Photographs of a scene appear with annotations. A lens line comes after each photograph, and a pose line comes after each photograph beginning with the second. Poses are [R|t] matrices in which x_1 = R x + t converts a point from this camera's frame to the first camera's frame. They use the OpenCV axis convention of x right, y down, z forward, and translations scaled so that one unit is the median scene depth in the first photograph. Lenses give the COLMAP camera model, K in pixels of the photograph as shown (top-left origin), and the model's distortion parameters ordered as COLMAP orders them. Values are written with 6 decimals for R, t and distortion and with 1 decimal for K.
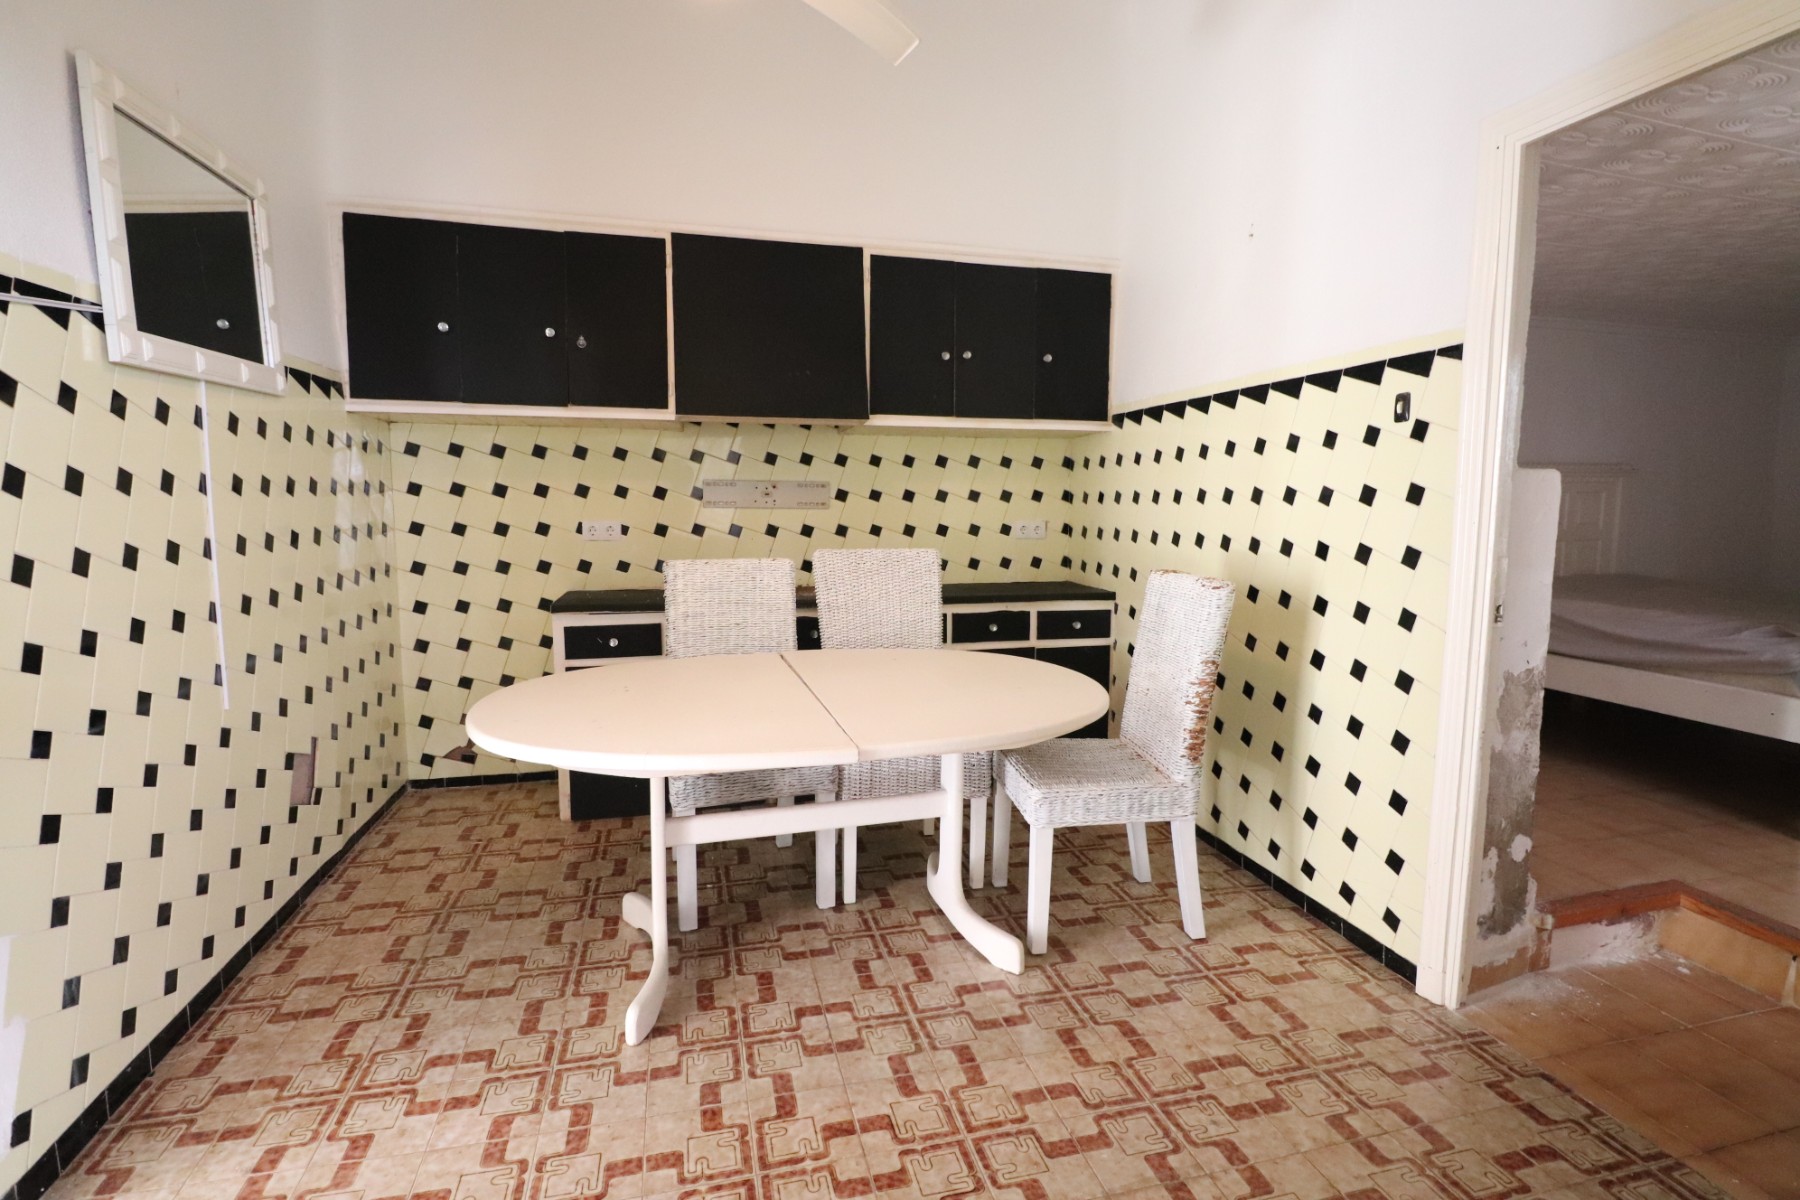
lens RADIAL K [[860.4, 0, 899.9], [0, 860.4, 600.6], [0, 0, 1]] dist [-0.018120, -0.001425]
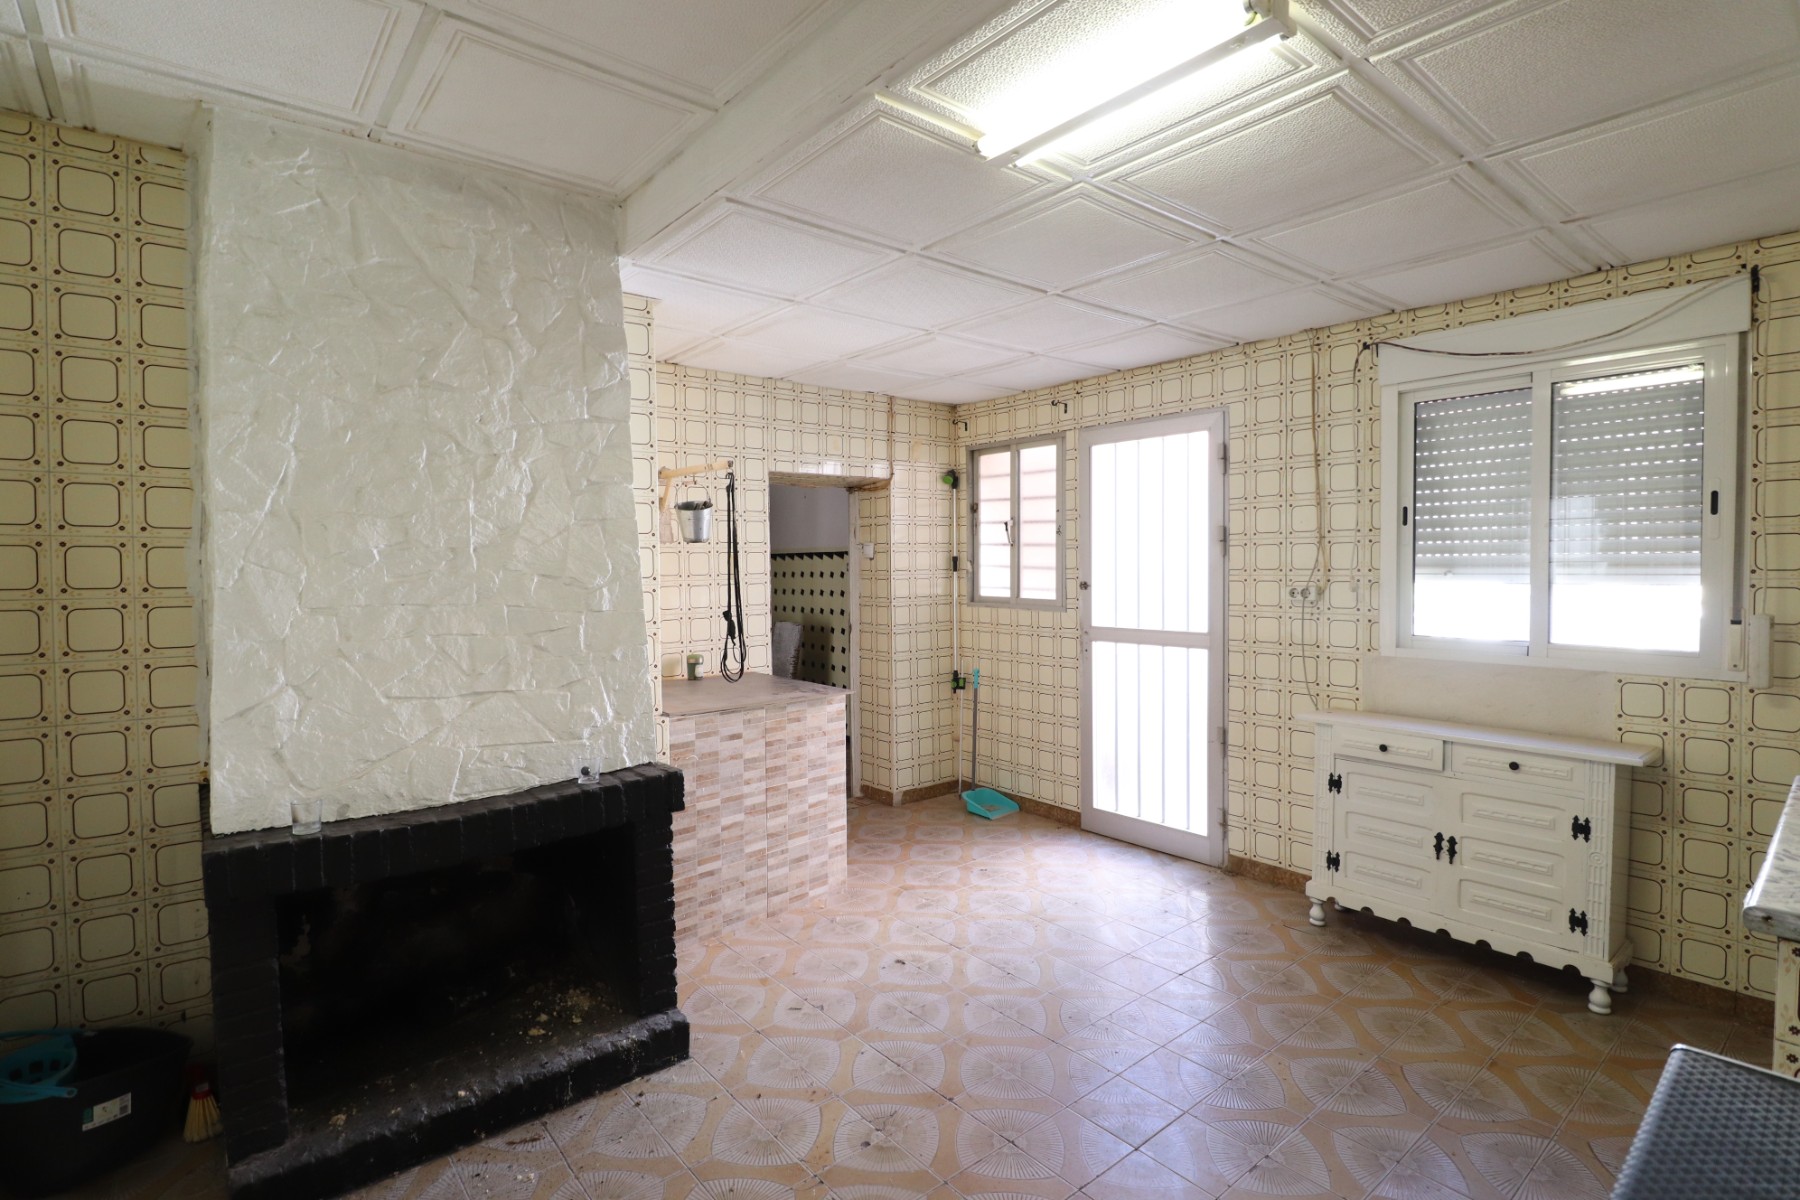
lens RADIAL K [[860.4, 0, 899.6], [0, 860.4, 594.6], [0, 0, 1]] dist [-0.018120, -0.001425]
pose [[-0.429976, -0.019312, 0.902634, -2.181330], [0.047194, 0.997924, 0.043832, -0.224490], [-0.901606, 0.061446, -0.428172, 1.946075]]
